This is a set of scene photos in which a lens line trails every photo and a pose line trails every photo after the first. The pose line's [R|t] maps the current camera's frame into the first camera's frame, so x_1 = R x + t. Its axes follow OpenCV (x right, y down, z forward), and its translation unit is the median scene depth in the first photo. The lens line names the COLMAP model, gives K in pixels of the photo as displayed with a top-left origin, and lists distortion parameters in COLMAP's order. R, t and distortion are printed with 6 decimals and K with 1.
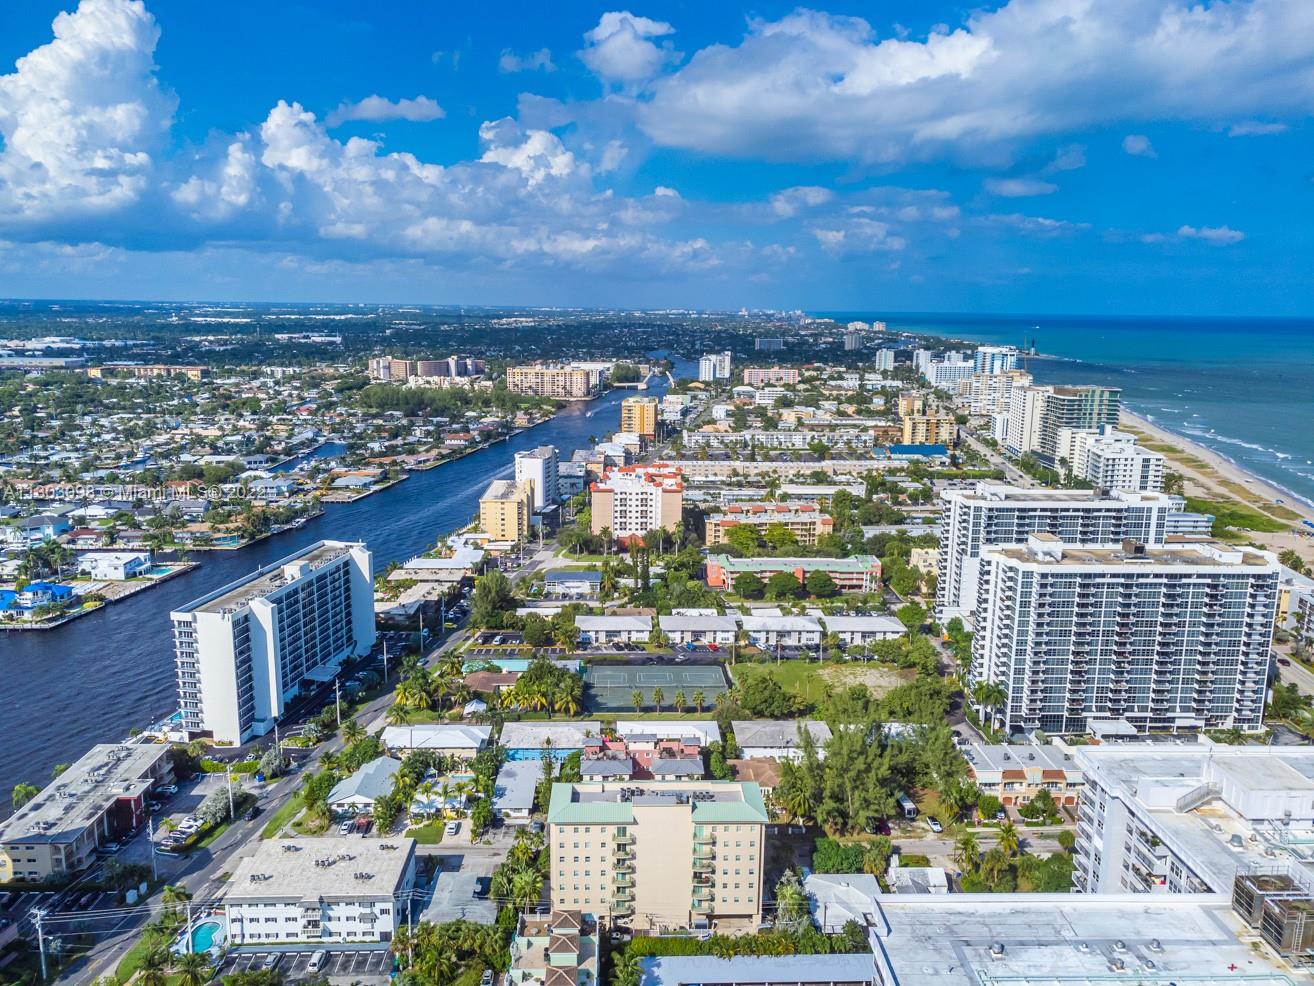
lens RADIAL K [[982.6, 0, 663.1], [0, 982.6, 491.1], [0, 0, 1]] dist [0.033143, -0.010097]
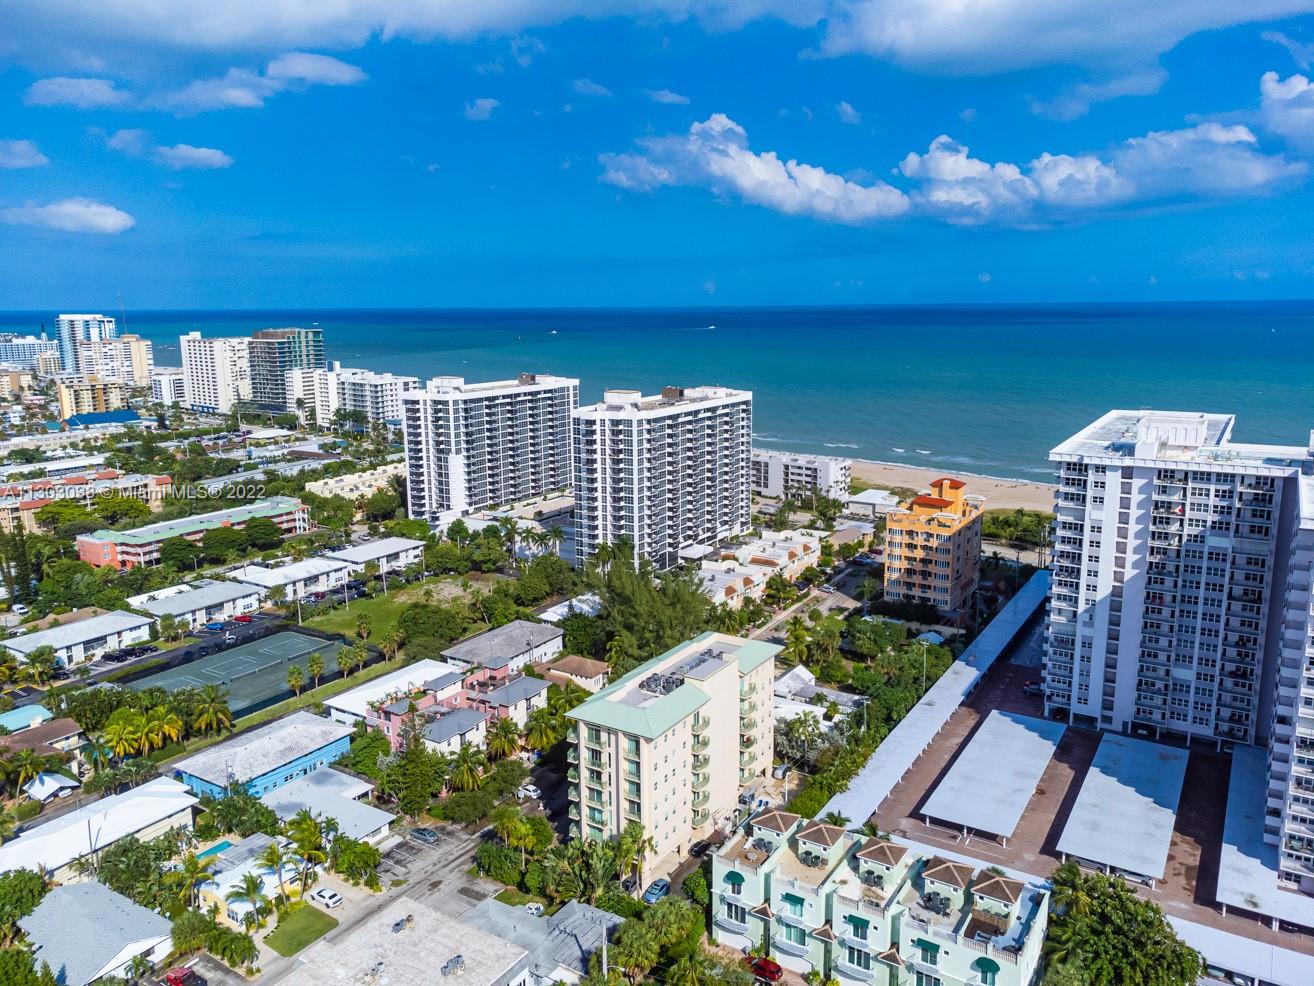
lens RADIAL K [[982.6, 0, 663.1], [0, 982.6, 491.1], [0, 0, 1]] dist [0.033143, -0.010097]
pose [[0.570710, -0.177868, 0.801657, -0.347571], [0.173674, 0.980319, 0.093867, 0.048693], [-0.802576, 0.085656, 0.590369, 0.292894]]
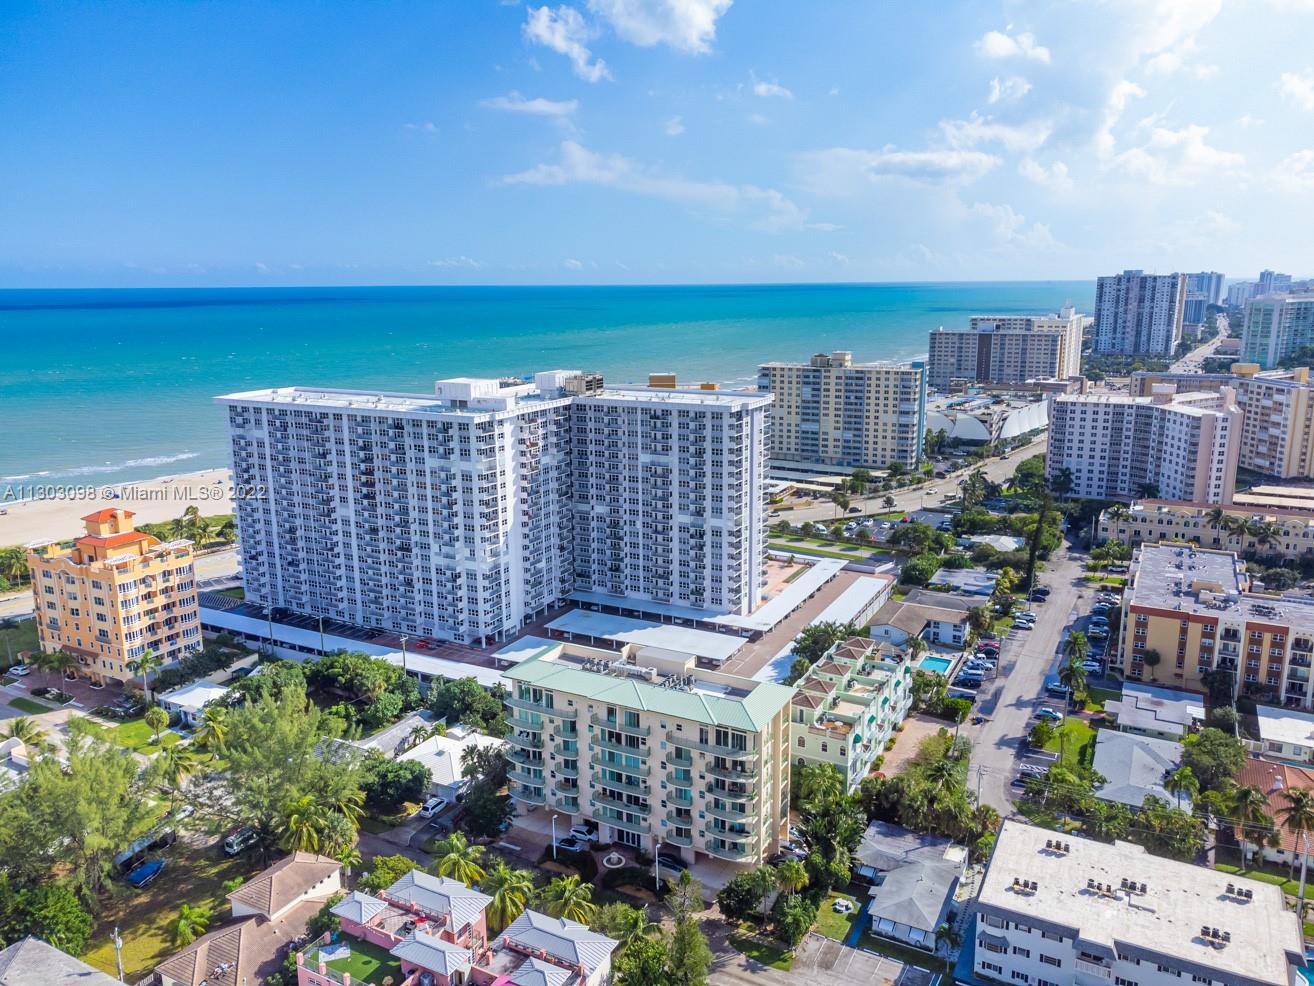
lens RADIAL K [[976.4, 0, 663.8], [0, 976.4, 495.0], [0, 0, 1]] dist [0.018462, -0.007160]
pose [[-0.864671, -0.121535, 0.487416, -0.189954], [0.084848, 0.921016, 0.380172, -0.058826], [-0.495122, 0.370080, -0.786063, 0.873139]]
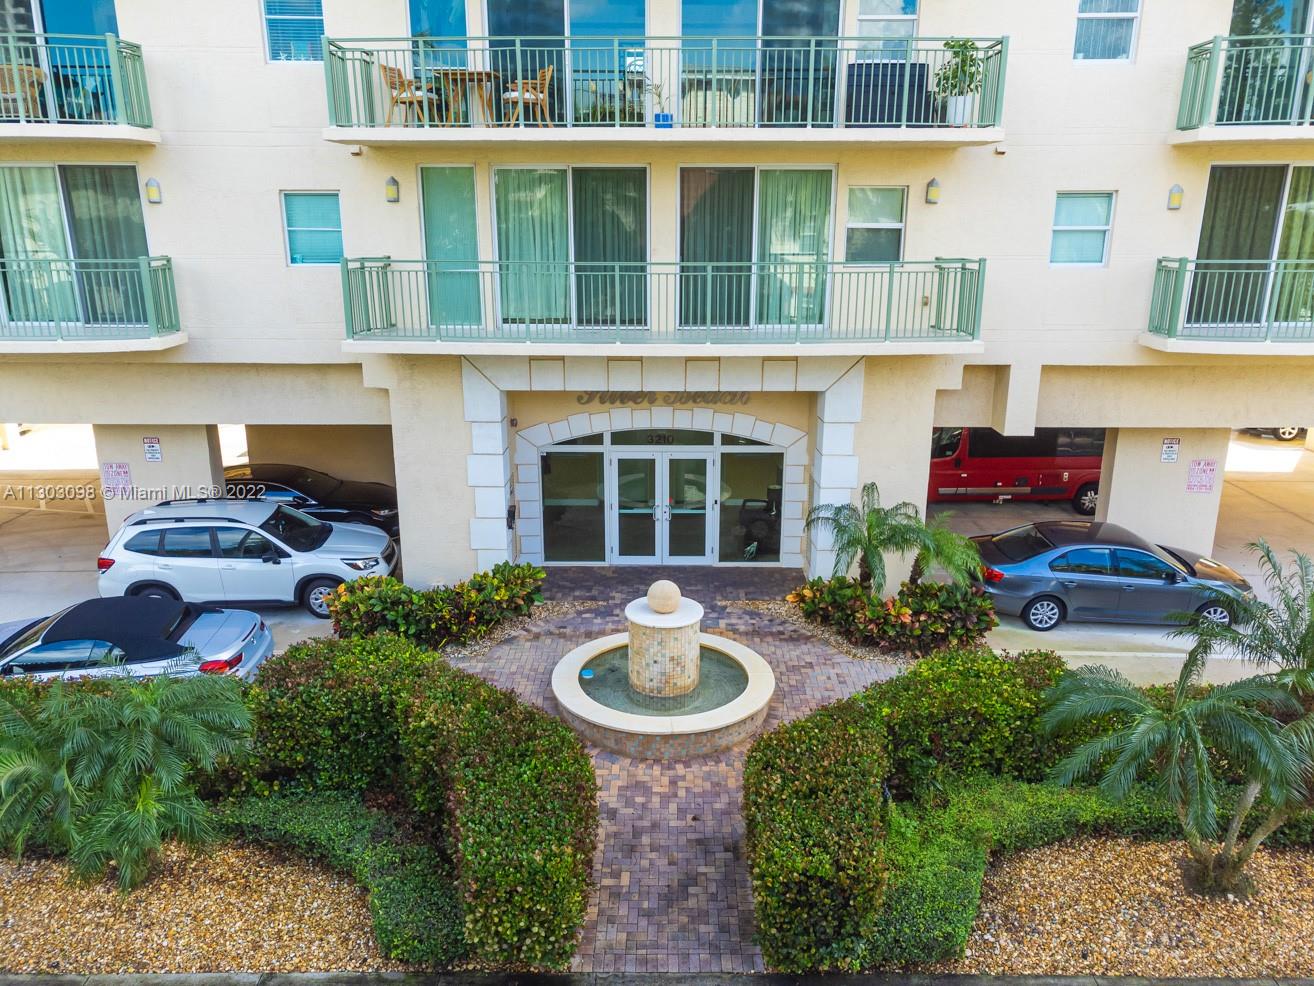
lens RADIAL K [[976.4, 0, 663.8], [0, 976.4, 495.0], [0, 0, 1]] dist [0.018462, -0.007160]
pose [[-0.998980, -0.030978, 0.032850, 0.013530], [-0.012081, 0.884387, 0.466598, 0.218293], [-0.043506, 0.465725, -0.883859, 0.644227]]
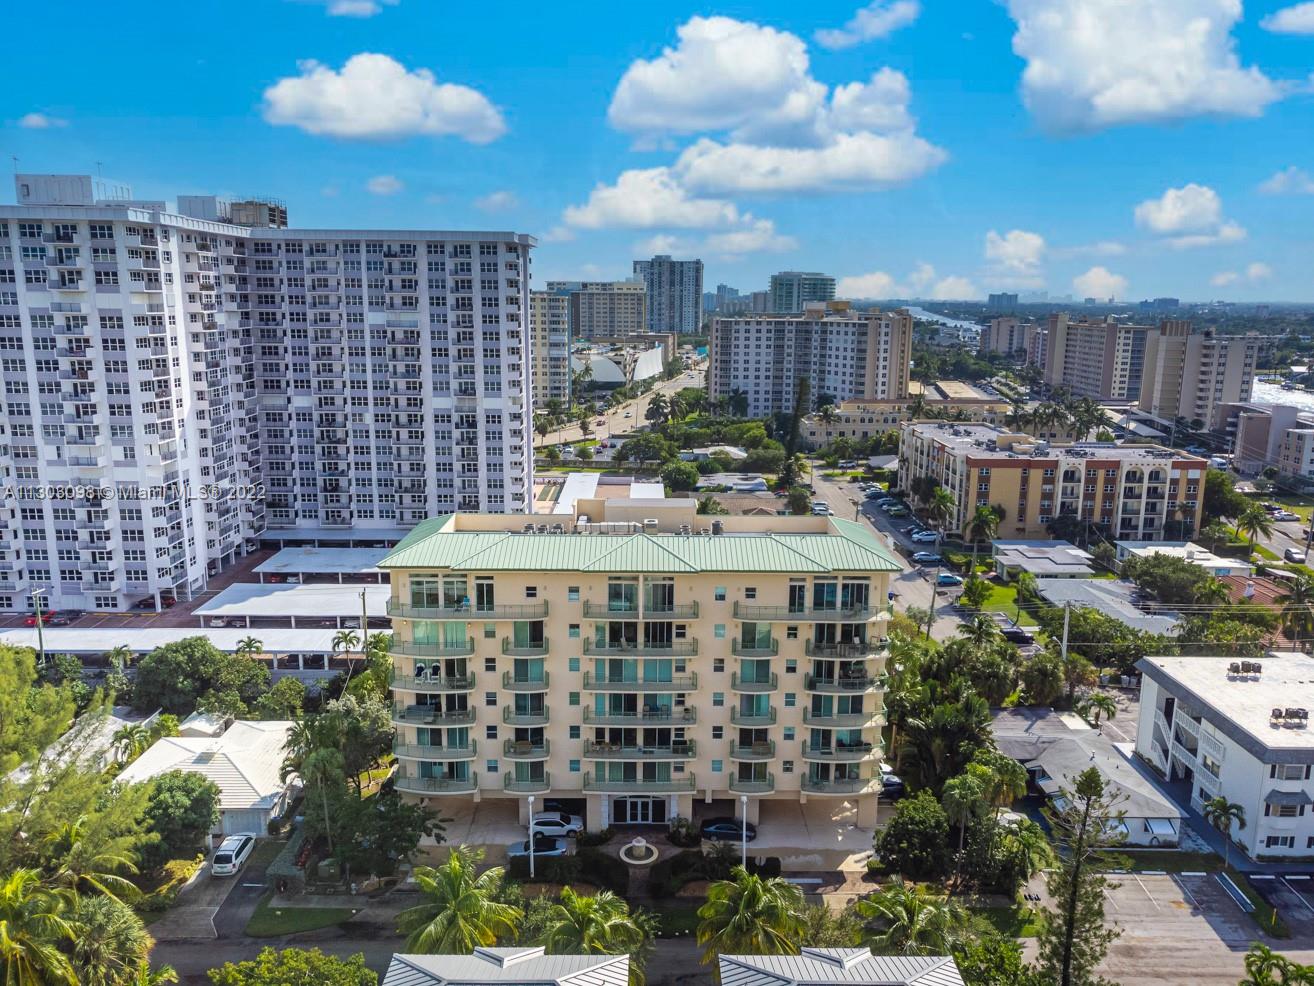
lens RADIAL K [[976.4, 0, 663.8], [0, 976.4, 495.0], [0, 0, 1]] dist [0.018462, -0.007160]
pose [[-0.999165, -0.034392, 0.022042, 0.006325], [-0.023410, 0.924282, 0.380991, 0.072001], [-0.033476, 0.380157, -0.924316, 0.799204]]
